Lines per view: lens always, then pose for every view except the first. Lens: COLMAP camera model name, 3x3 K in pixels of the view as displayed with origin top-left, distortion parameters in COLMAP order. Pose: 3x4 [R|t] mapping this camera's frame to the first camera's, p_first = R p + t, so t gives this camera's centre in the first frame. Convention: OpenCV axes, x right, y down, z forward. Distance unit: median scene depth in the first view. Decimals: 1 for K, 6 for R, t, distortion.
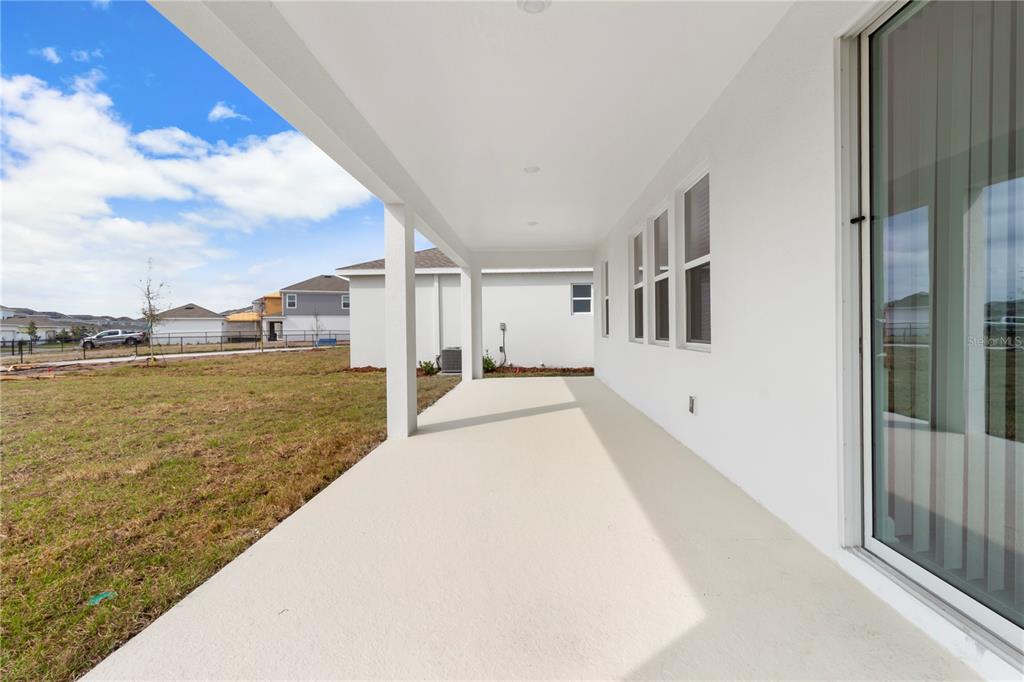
lens RADIAL K [[471.5, 0, 509.4], [0, 471.5, 338.2], [0, 0, 1]] dist [0.003994, -0.000599]
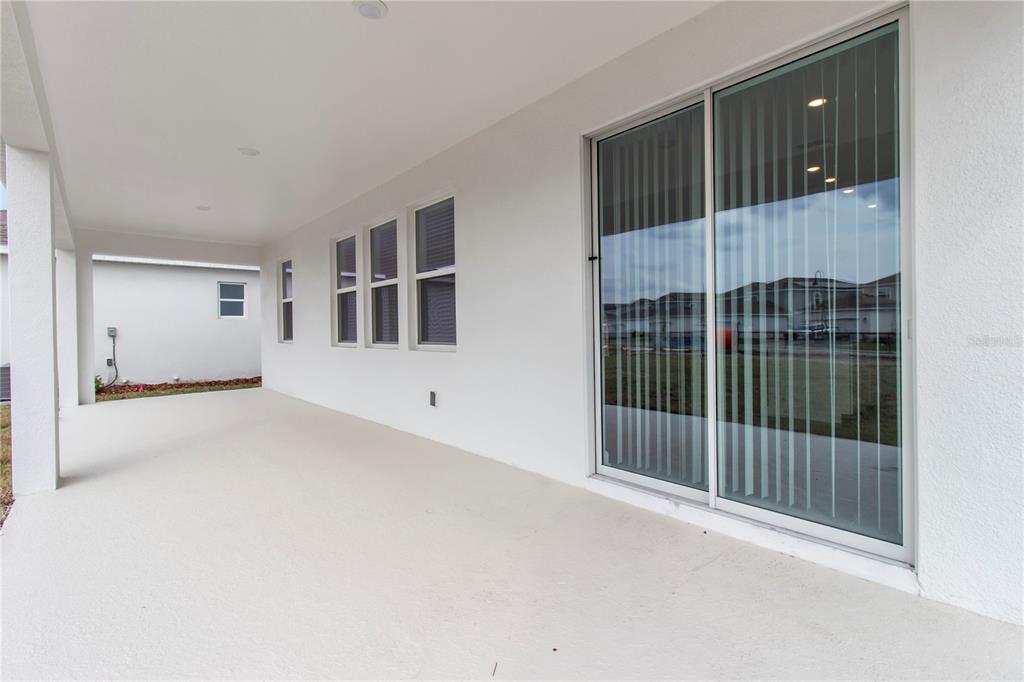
lens RADIAL K [[471.5, 0, 508.7], [0, 471.5, 336.7], [0, 0, 1]] dist [0.003994, -0.000599]
pose [[0.716813, -0.009453, 0.697201, -0.149122], [0.020777, 0.999754, -0.007807, 0.002245], [-0.696956, 0.020082, 0.716833, 0.029285]]
